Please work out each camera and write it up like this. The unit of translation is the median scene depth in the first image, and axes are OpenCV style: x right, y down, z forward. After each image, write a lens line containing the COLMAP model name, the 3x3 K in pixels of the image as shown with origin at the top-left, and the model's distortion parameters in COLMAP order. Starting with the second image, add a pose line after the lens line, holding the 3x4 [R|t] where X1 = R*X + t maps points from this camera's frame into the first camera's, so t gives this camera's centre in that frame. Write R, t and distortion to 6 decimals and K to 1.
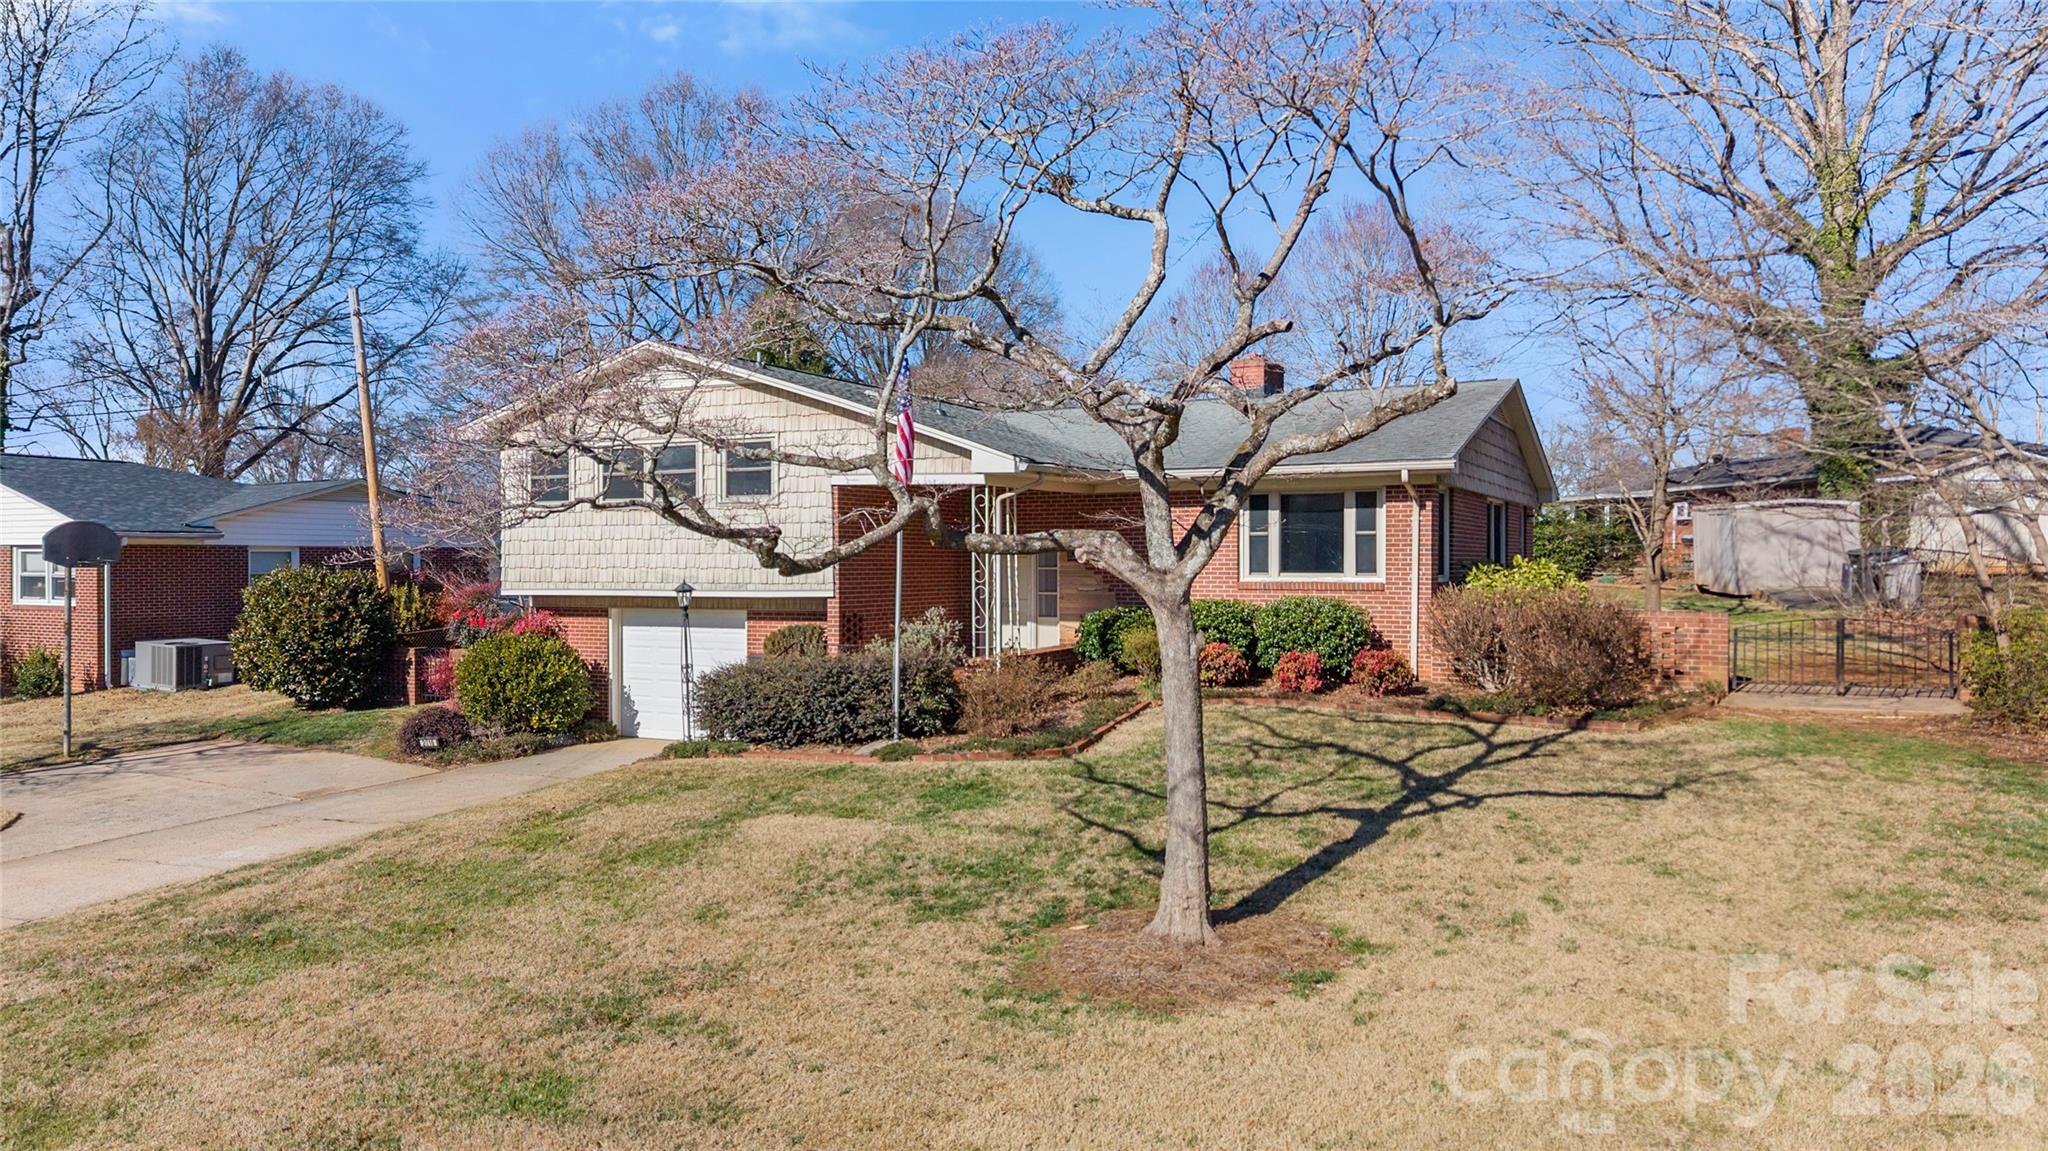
lens RADIAL K [[1367.9, 0, 1022.2], [0, 1367.9, 583.0], [0, 0, 1]] dist [0.034332, -0.041890]
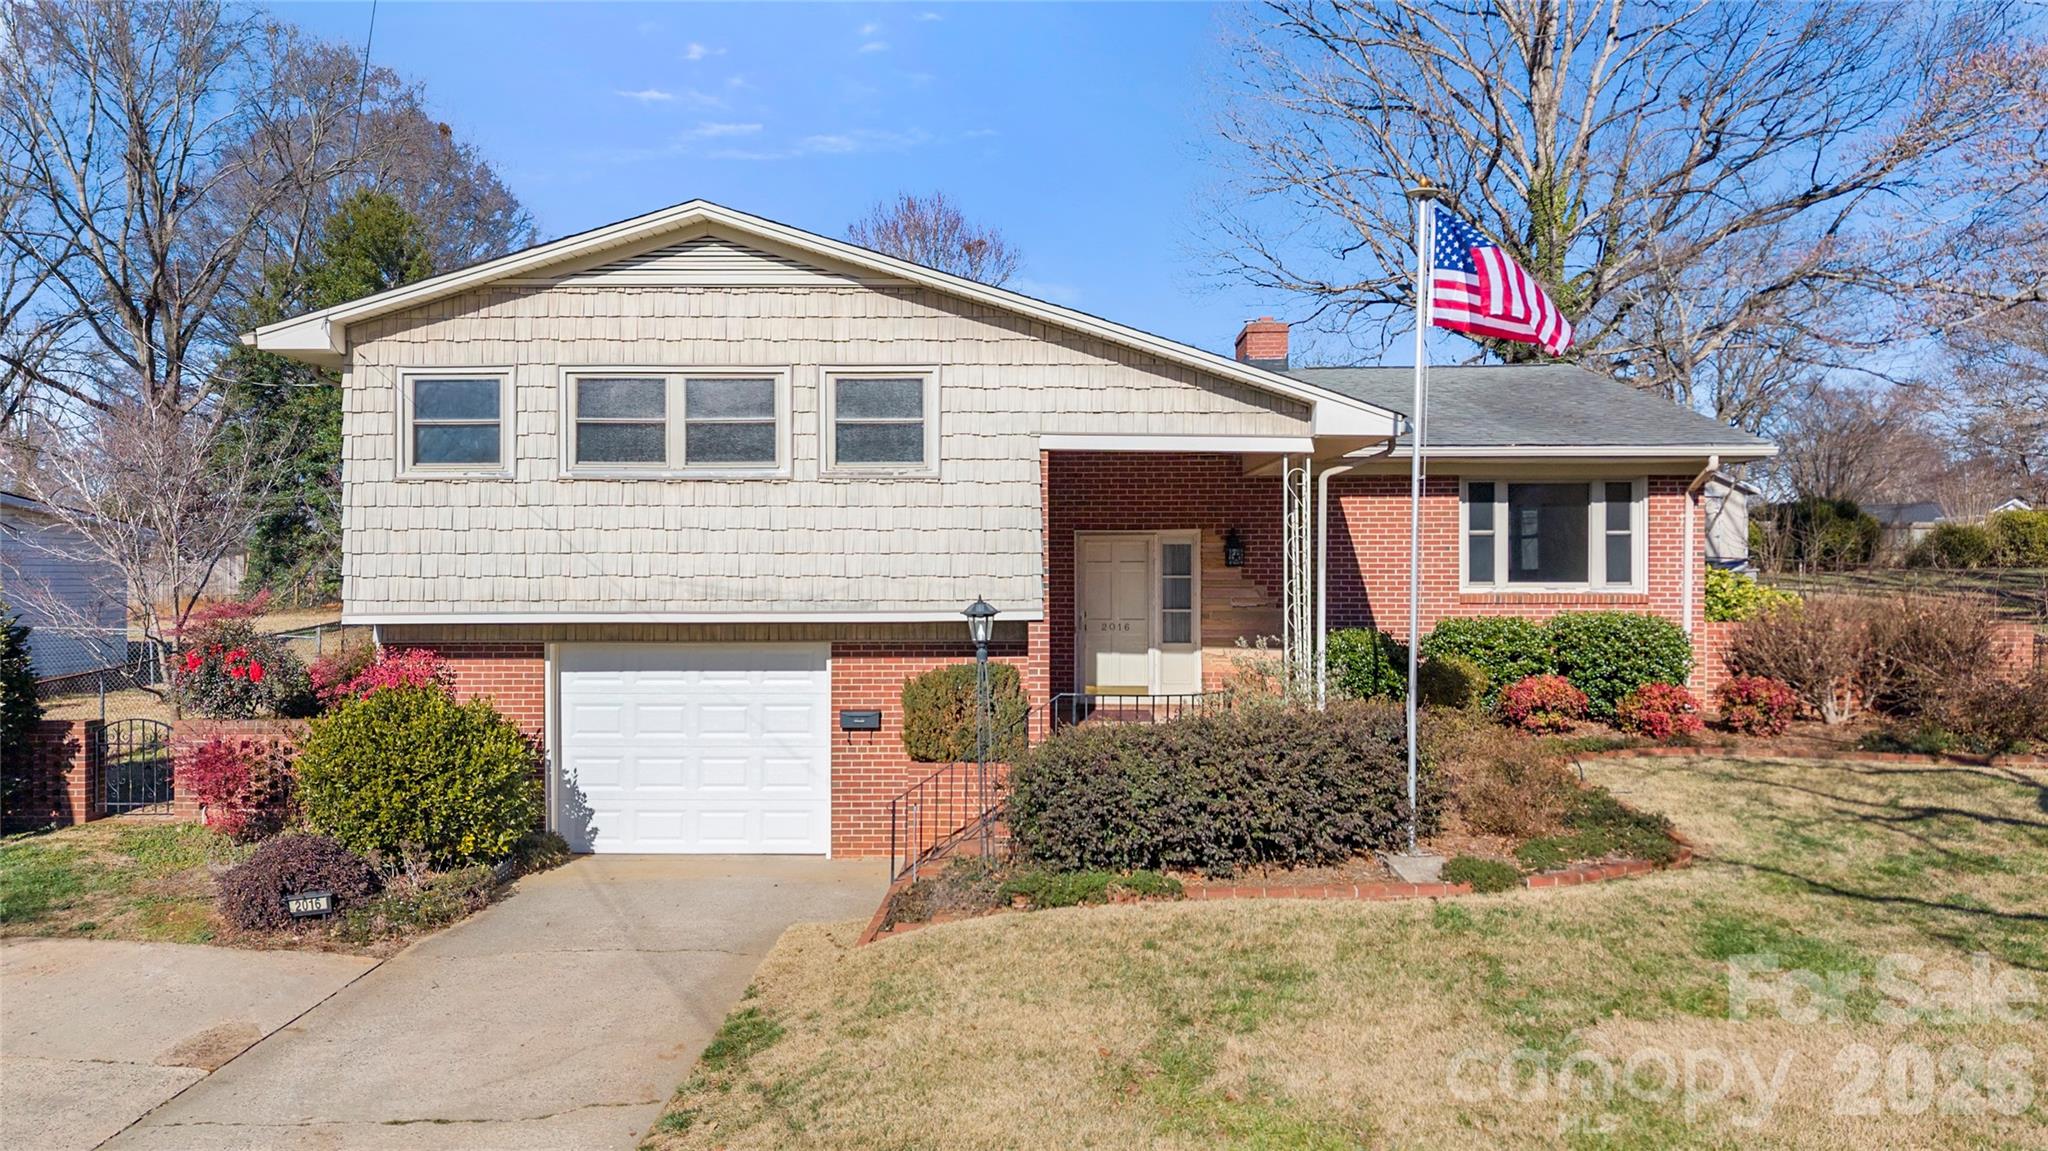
lens RADIAL K [[1367.9, 0, 987.7], [0, 1367.9, 592.2], [0, 0, 1]] dist [0.034332, -0.041890]
pose [[0.903785, -0.005440, 0.427952, -0.422506], [0.006272, 0.999980, -0.000534, -0.002942], [-0.427941, 0.003167, 0.903801, 0.407579]]
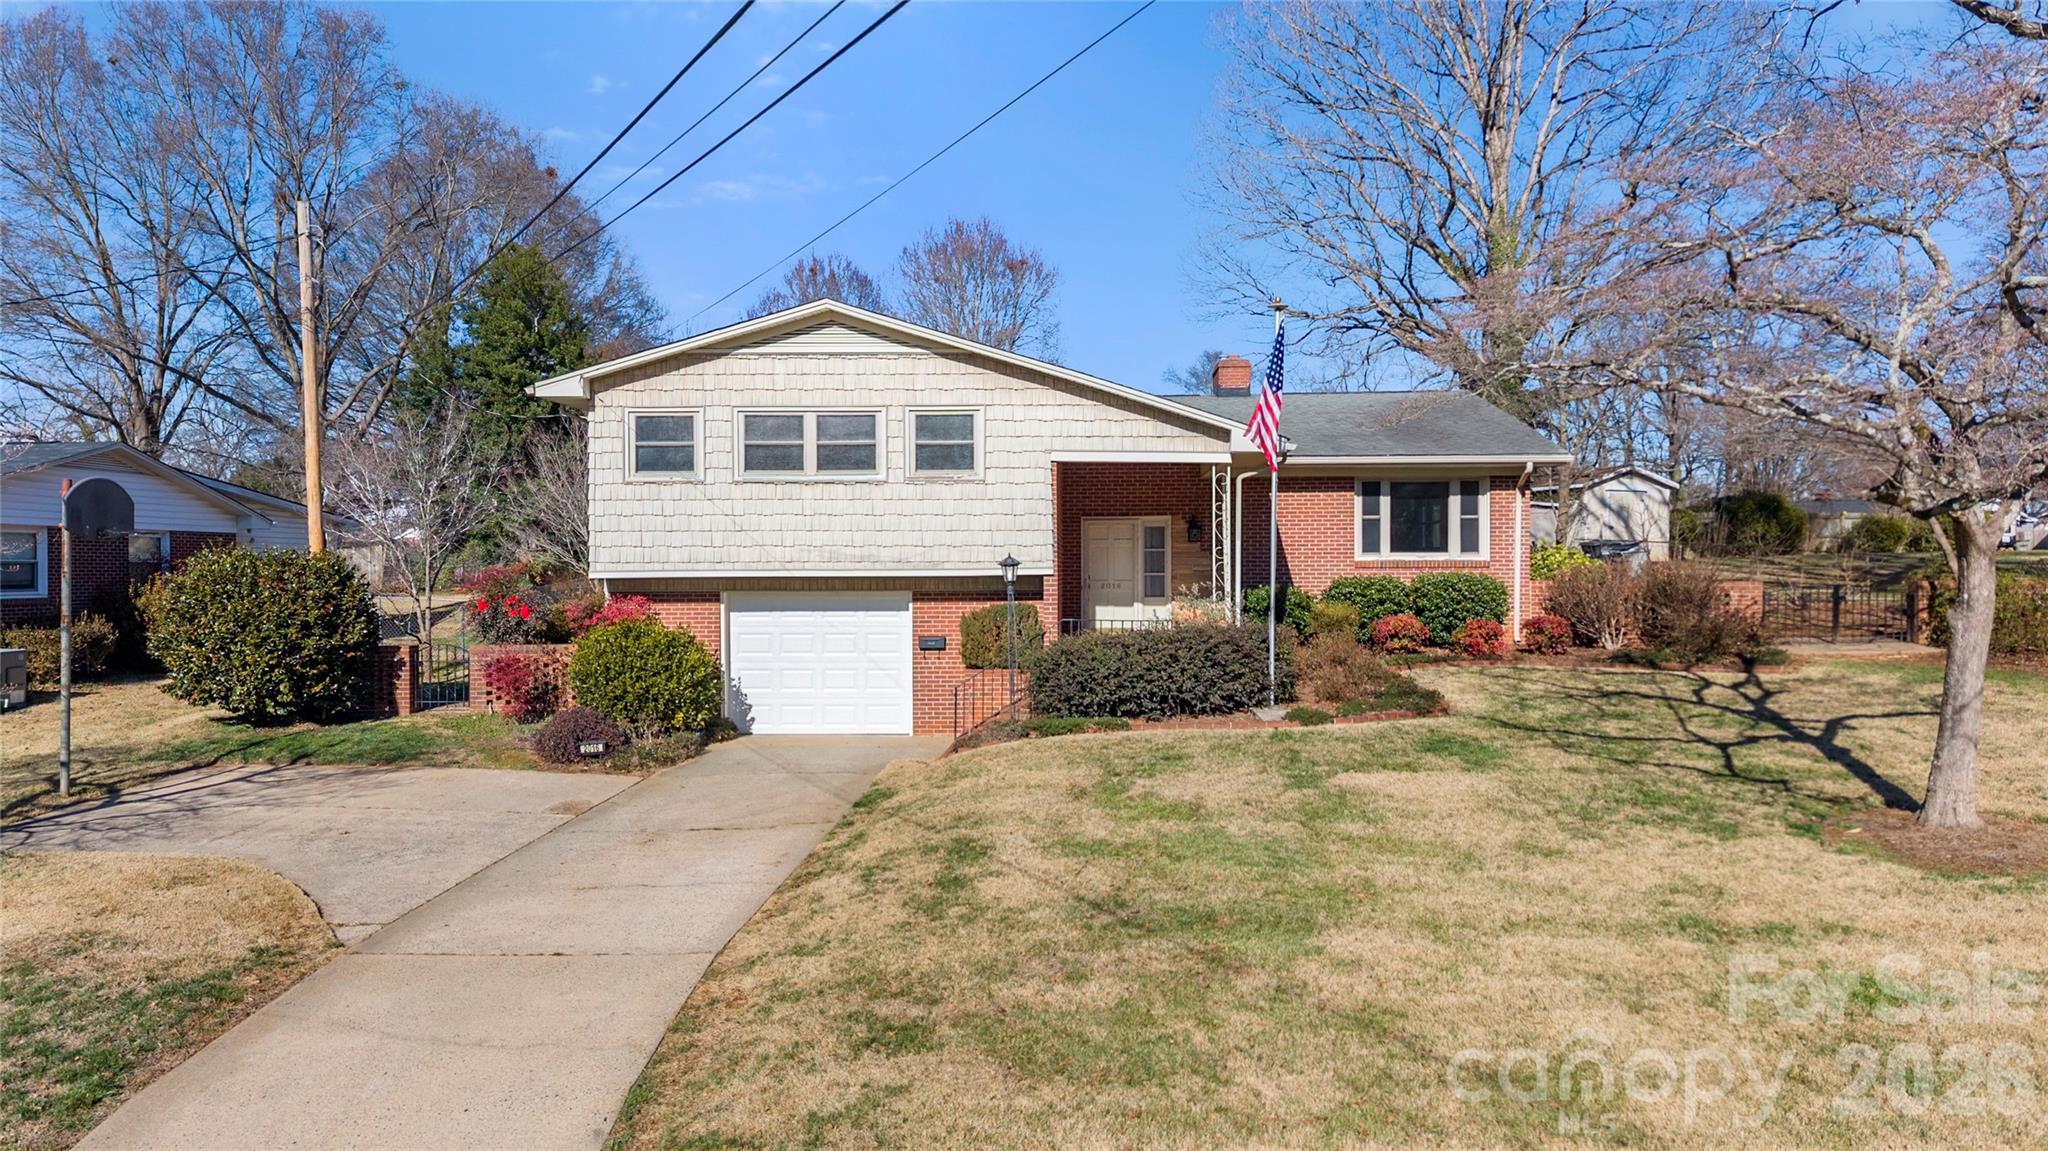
lens RADIAL K [[1367.9, 0, 1018.9], [0, 1367.9, 595.7], [0, 0, 1]] dist [0.034332, -0.041890]
pose [[0.908478, -0.009484, 0.417826, -0.548333], [0.008299, 0.999955, 0.004652, 0.019816], [-0.417851, -0.000759, 0.908515, 0.114315]]
